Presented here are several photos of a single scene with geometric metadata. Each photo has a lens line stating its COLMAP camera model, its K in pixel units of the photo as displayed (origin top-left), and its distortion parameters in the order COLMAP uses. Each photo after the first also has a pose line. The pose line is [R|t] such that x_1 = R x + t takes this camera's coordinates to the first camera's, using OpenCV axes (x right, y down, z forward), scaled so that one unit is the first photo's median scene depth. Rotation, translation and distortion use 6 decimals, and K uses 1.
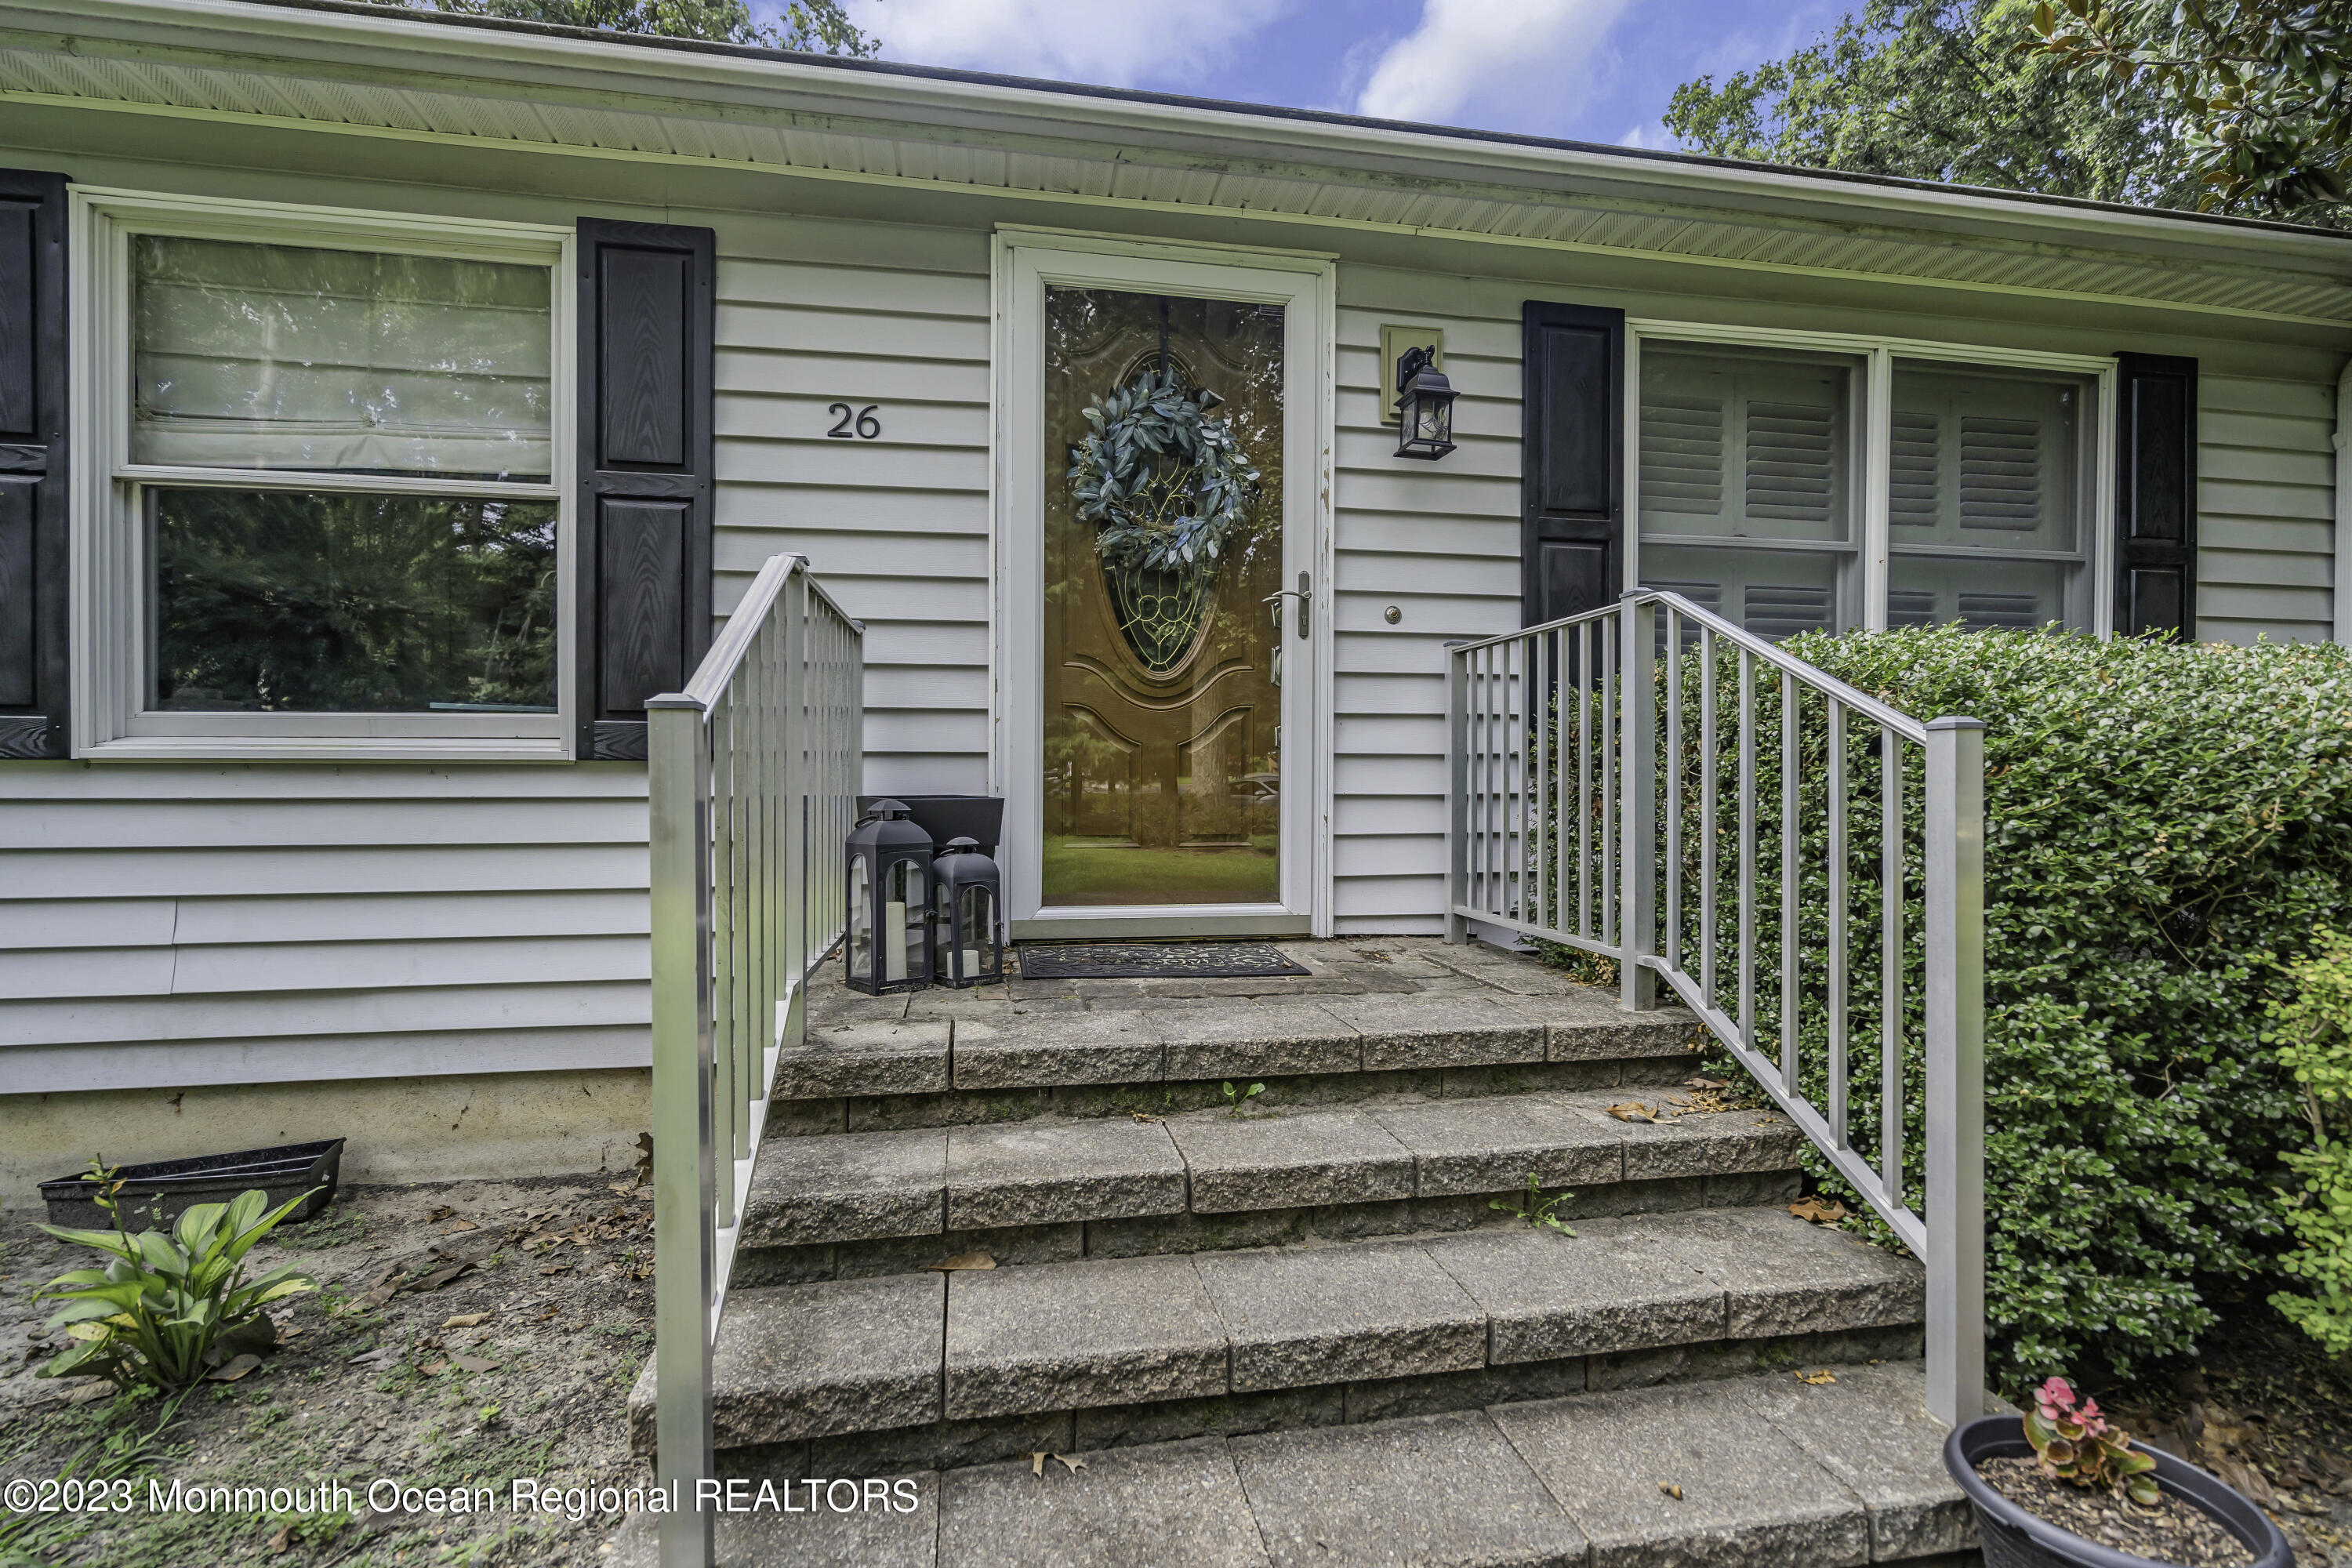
lens RADIAL K [[1077.2, 0, 1155.7], [0, 1077.2, 776.3], [0, 0, 1]] dist [-0.003408, -0.000023]
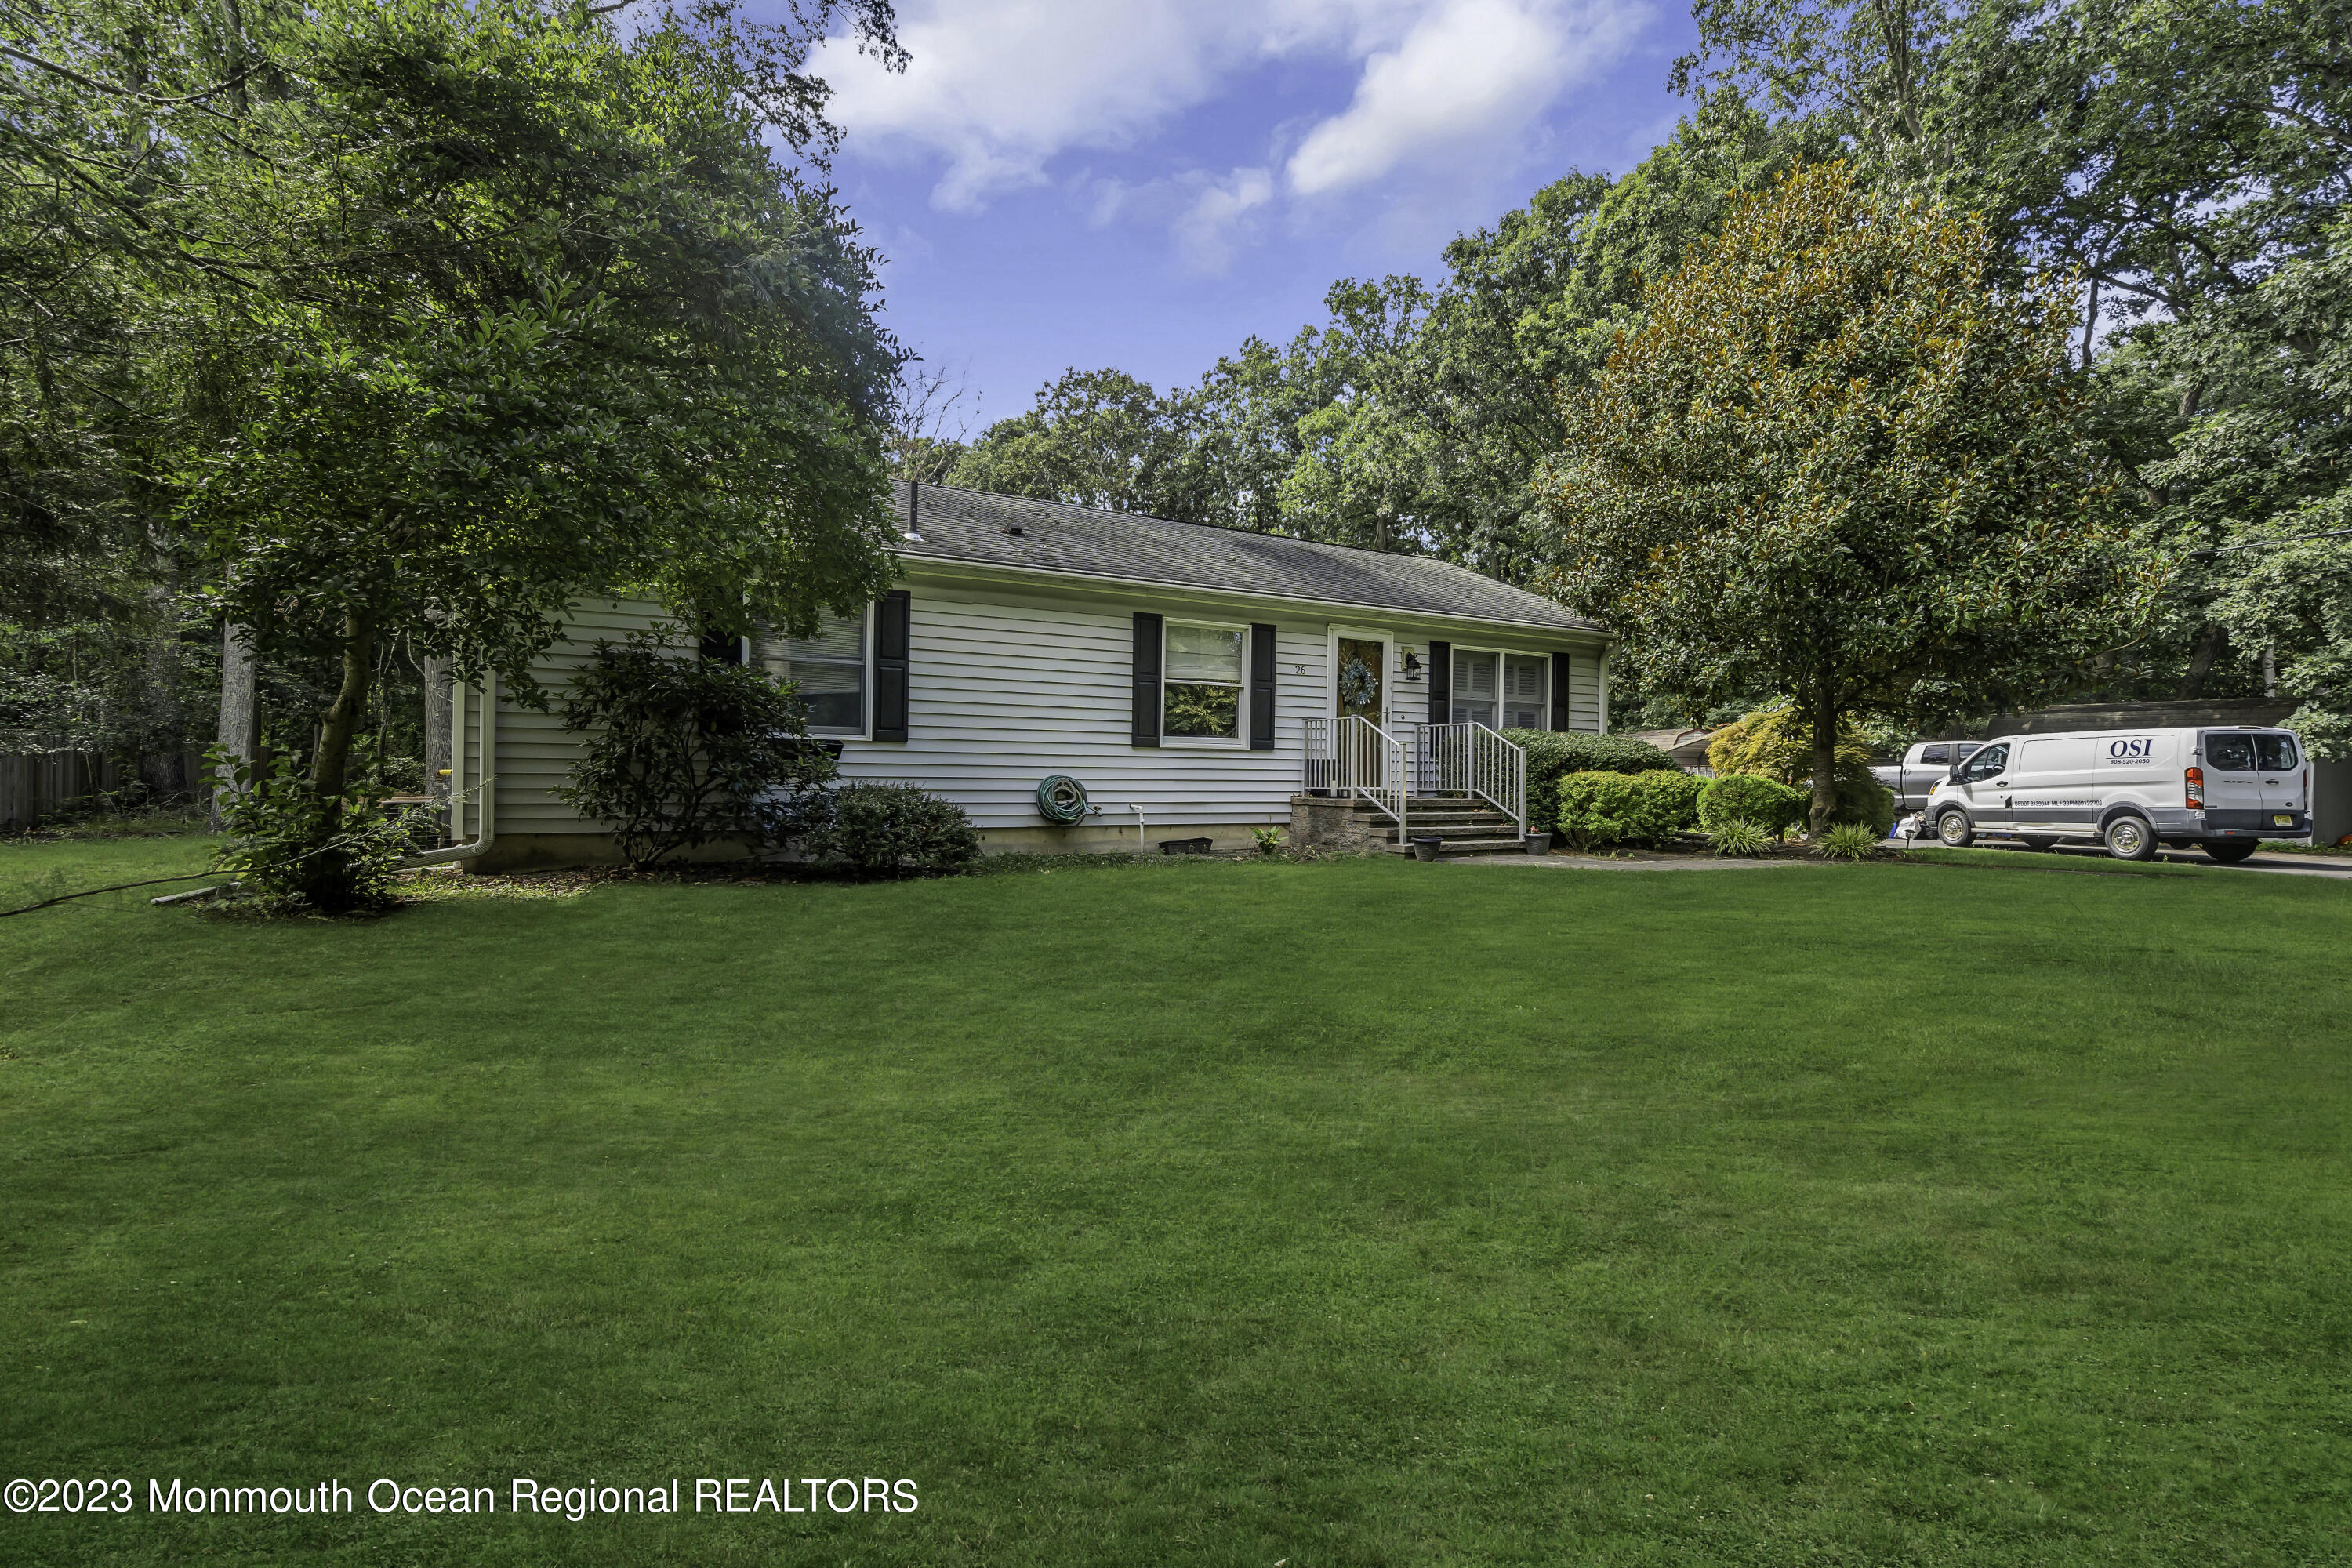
lens RADIAL K [[1077.2, 0, 1178.8], [0, 1077.2, 775.5], [0, 0, 1]] dist [-0.003408, -0.000023]
pose [[0.936792, 0.006587, 0.349826, -2.039651], [-0.004942, 0.999972, -0.005595, 0.098537], [-0.349853, 0.003513, 0.936798, -2.564629]]
